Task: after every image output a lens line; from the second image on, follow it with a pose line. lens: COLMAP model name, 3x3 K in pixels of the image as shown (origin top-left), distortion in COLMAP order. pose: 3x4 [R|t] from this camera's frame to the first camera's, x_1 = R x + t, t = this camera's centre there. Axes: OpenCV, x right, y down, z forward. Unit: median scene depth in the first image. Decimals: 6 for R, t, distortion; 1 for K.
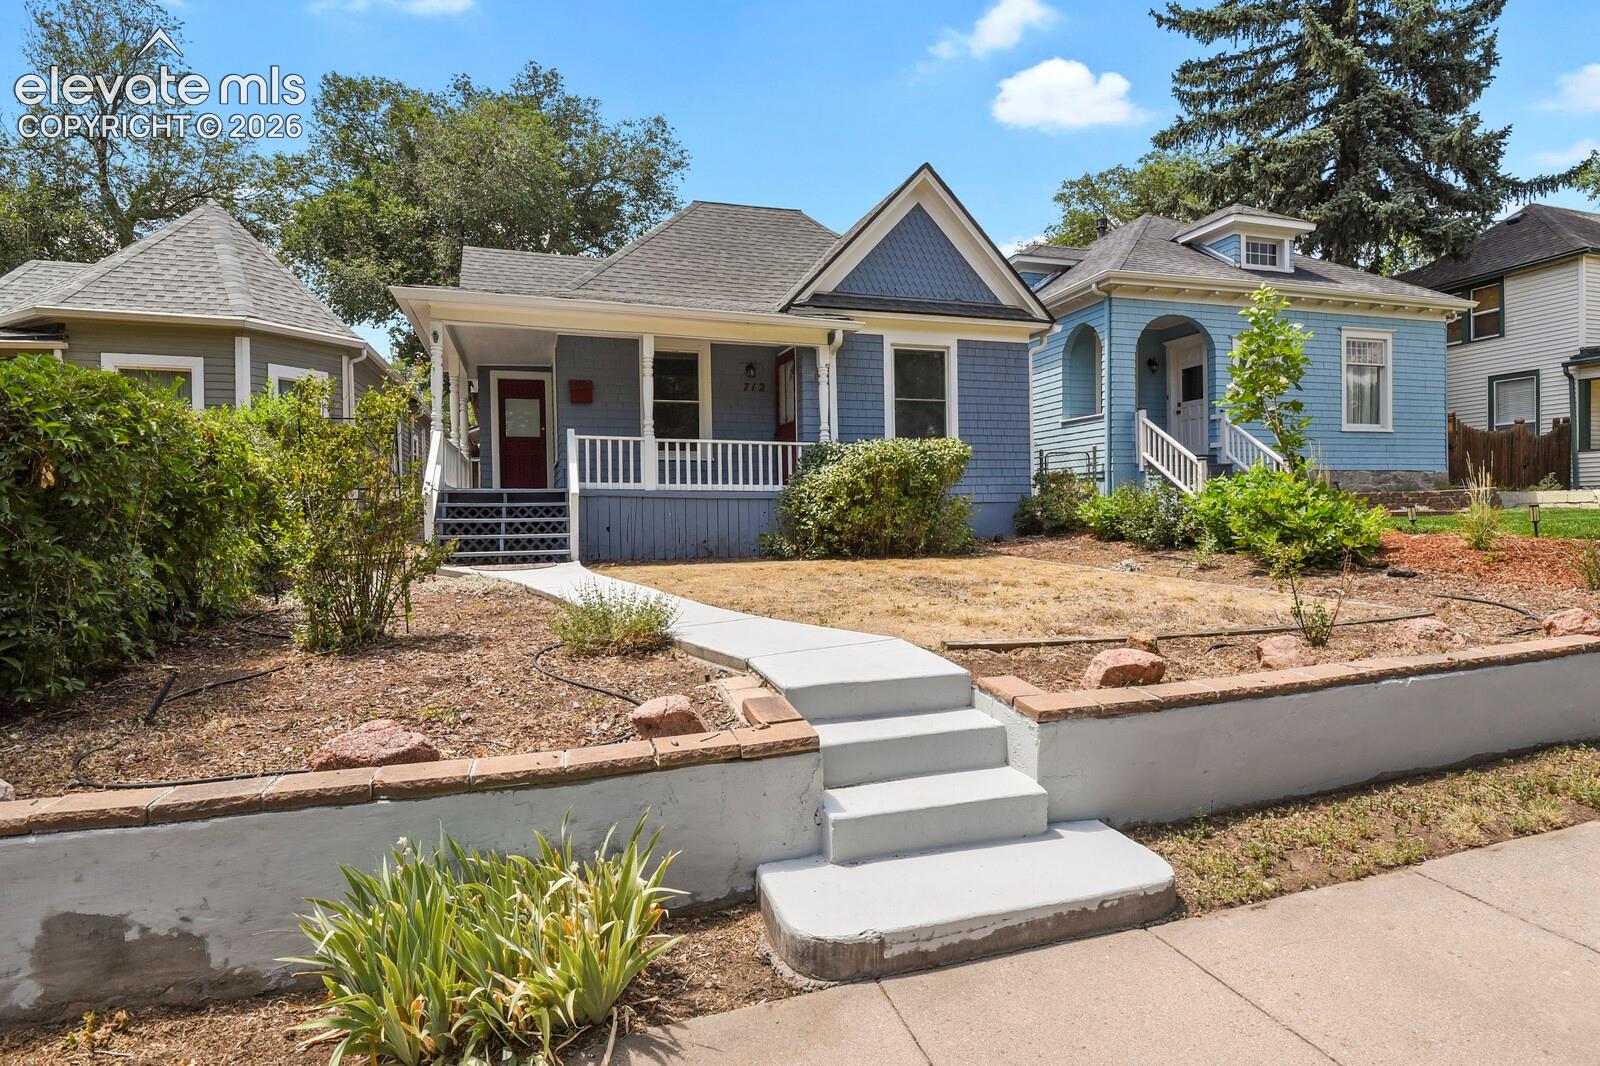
lens RADIAL K [[784.5, 0, 799.4], [0, 784.5, 530.9], [0, 0, 1]] dist [-0.007429, -0.003714]
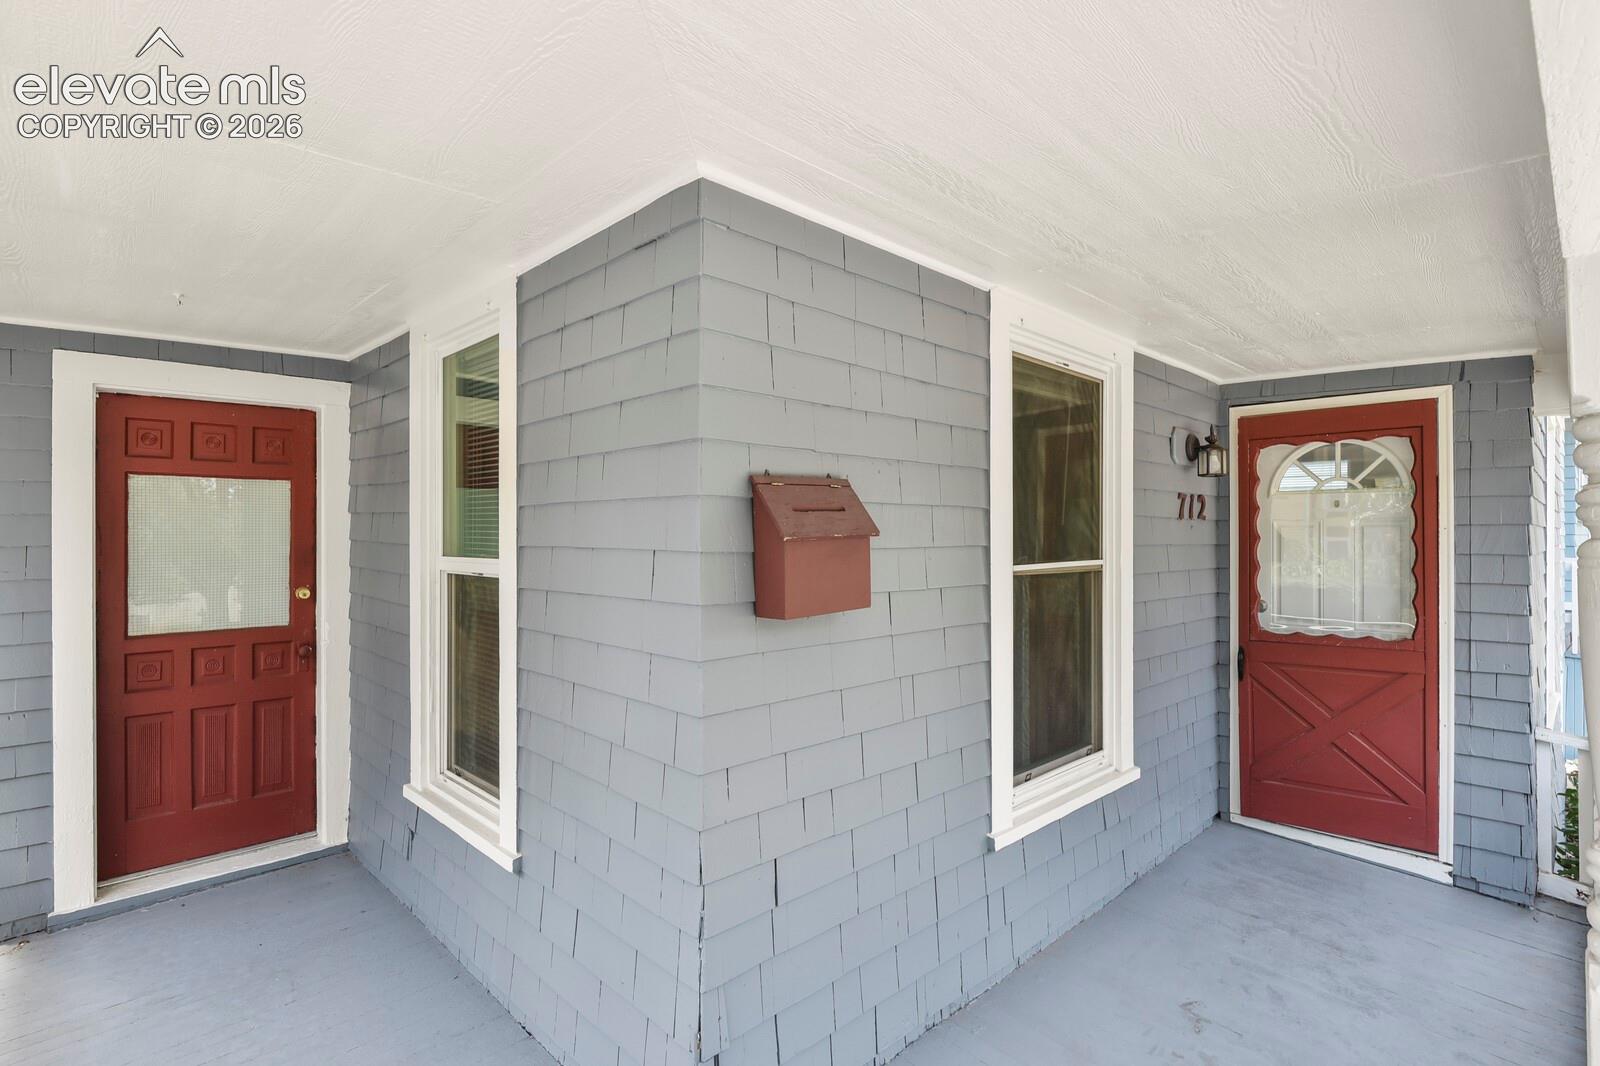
lens RADIAL K [[784.5, 0, 803.7], [0, 784.5, 527.6], [0, 0, 1]] dist [-0.007429, -0.003714]
pose [[0.883862, 0.014897, 0.467511, -0.322720], [-0.002889, 0.999648, -0.026391, -0.155789], [-0.467739, 0.021975, 0.883593, 0.739258]]
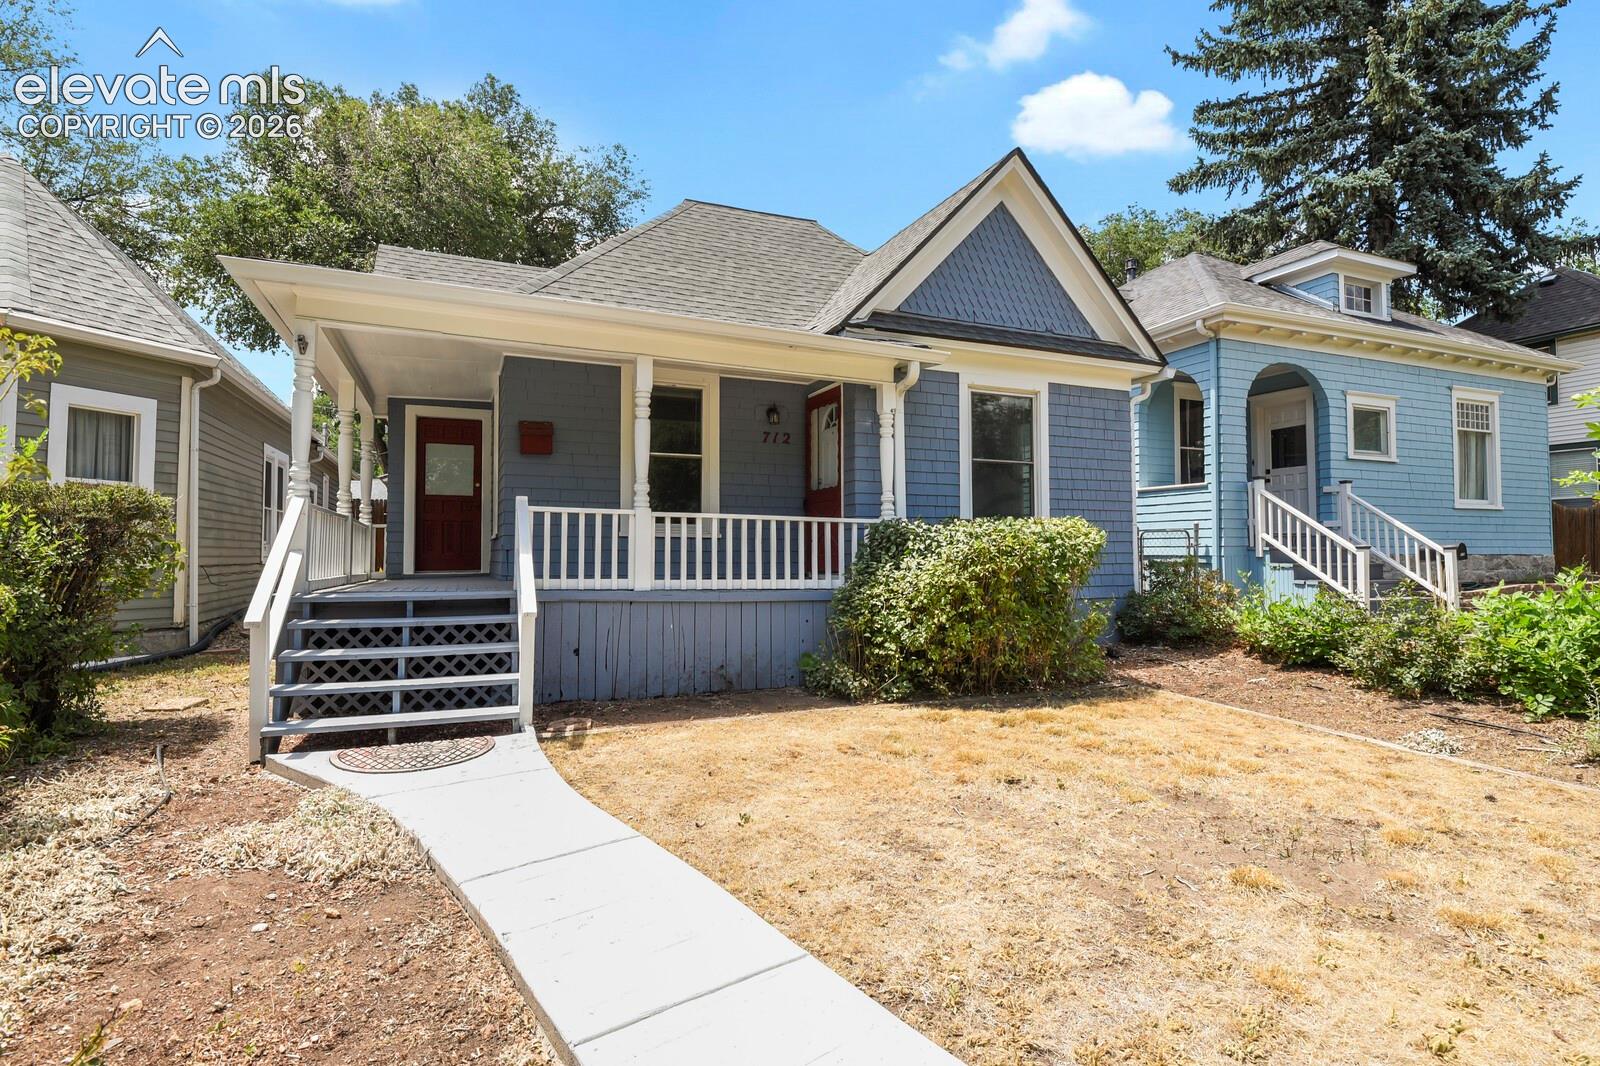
lens RADIAL K [[784.5, 0, 807.2], [0, 784.5, 537.6], [0, 0, 1]] dist [-0.007429, -0.003714]
pose [[0.996226, 0.016925, 0.085135, -0.084791], [-0.012515, 0.998565, -0.052069, -0.049470], [-0.085894, 0.050807, 0.995008, 0.256819]]
